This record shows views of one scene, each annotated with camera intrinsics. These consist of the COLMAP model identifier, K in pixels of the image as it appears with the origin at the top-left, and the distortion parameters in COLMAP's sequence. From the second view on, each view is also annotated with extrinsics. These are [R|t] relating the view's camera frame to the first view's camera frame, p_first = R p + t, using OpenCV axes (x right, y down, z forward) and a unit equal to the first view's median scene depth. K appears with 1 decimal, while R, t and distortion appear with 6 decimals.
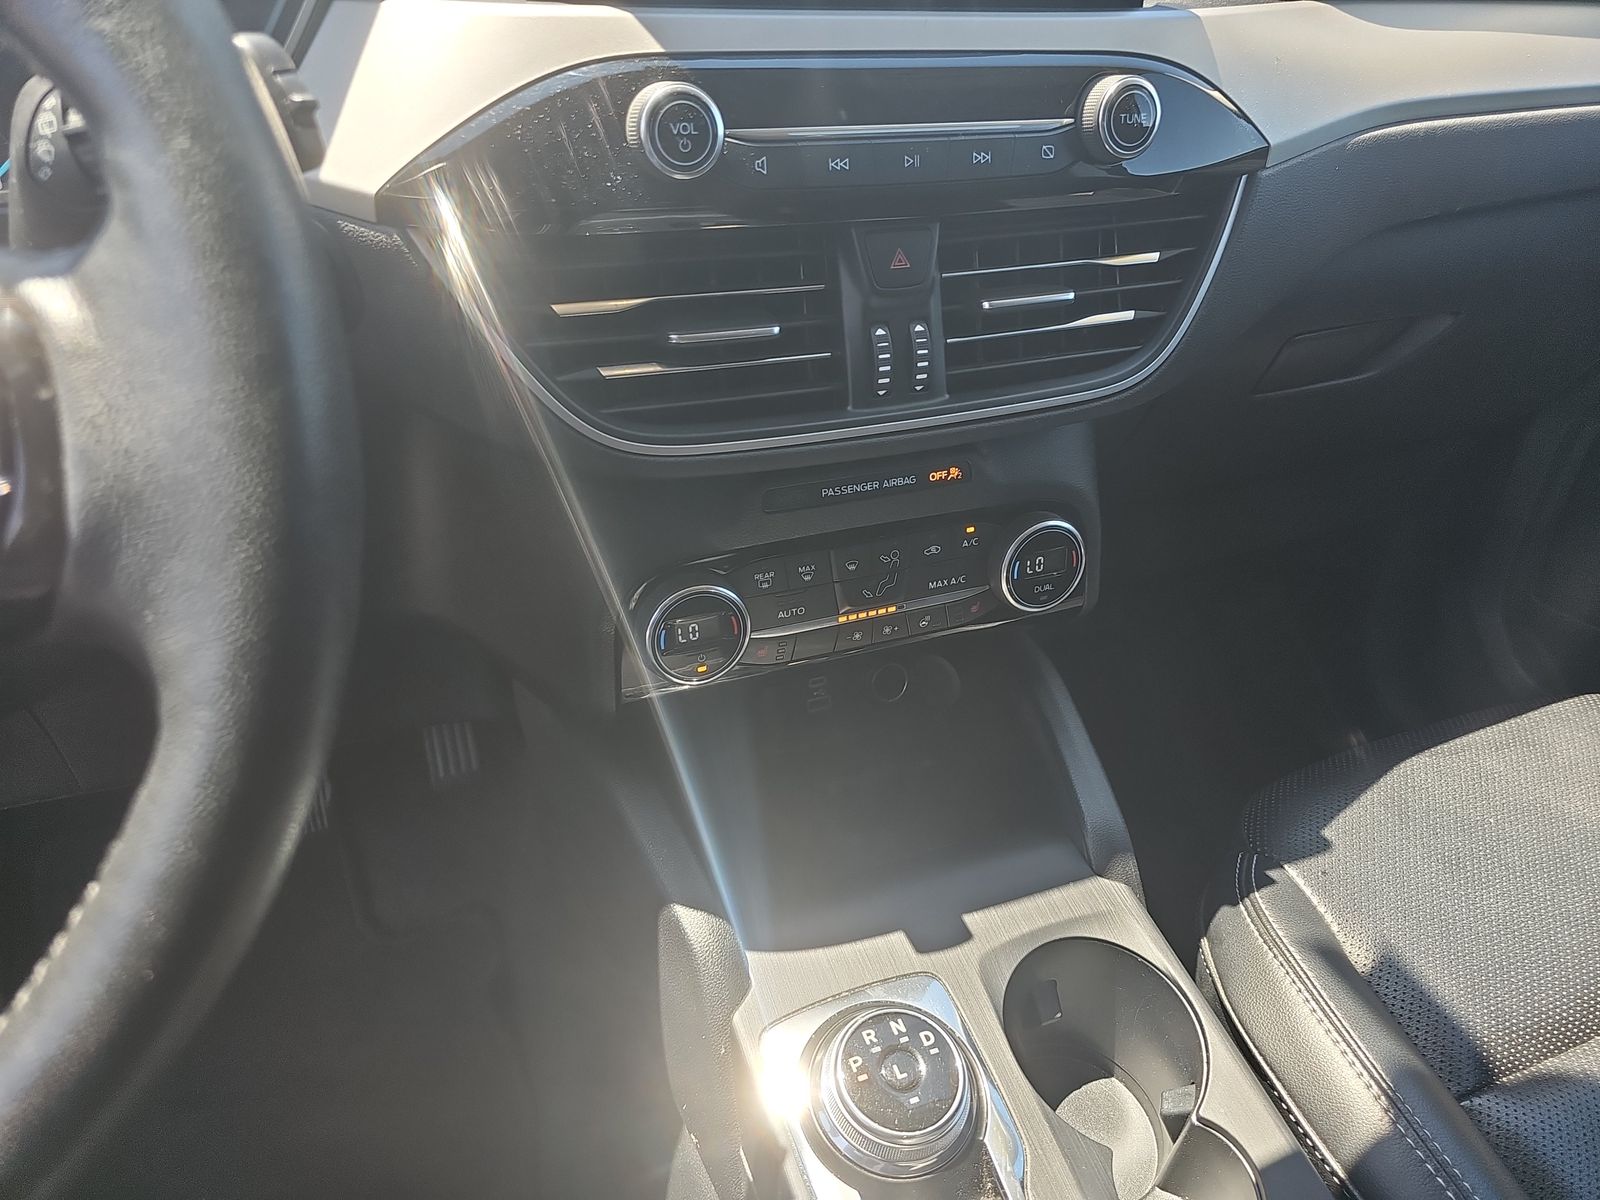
lens RADIAL K [[1067.9, 0, 789.1], [0, 1067.9, 585.6], [0, 0, 1]] dist [0.024242, -0.014403]
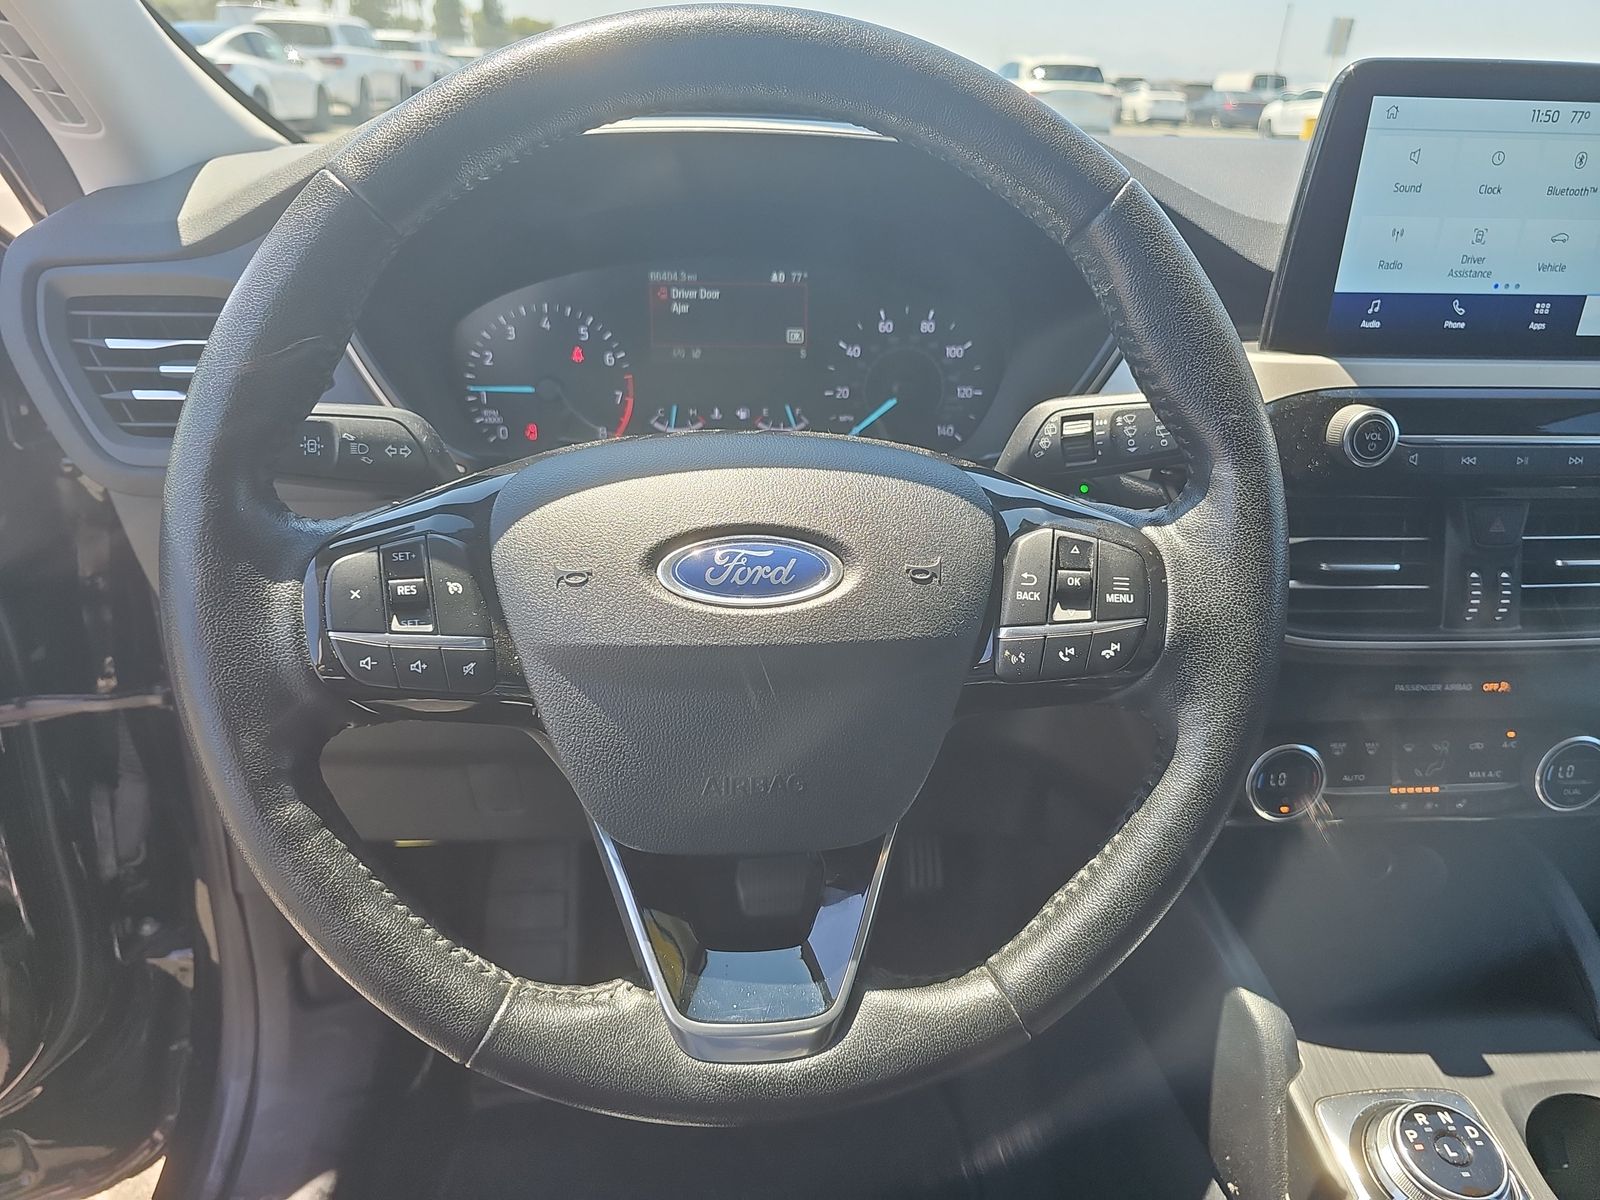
lens RADIAL K [[1067.9, 0, 807.6], [0, 1067.9, 611.0], [0, 0, 1]] dist [0.024242, -0.014403]
pose [[0.957828, 0.109652, -0.265597, -0.339609], [-0.148728, 0.980063, -0.131744, 0.107414], [0.245856, 0.165690, 0.955040, -0.478895]]
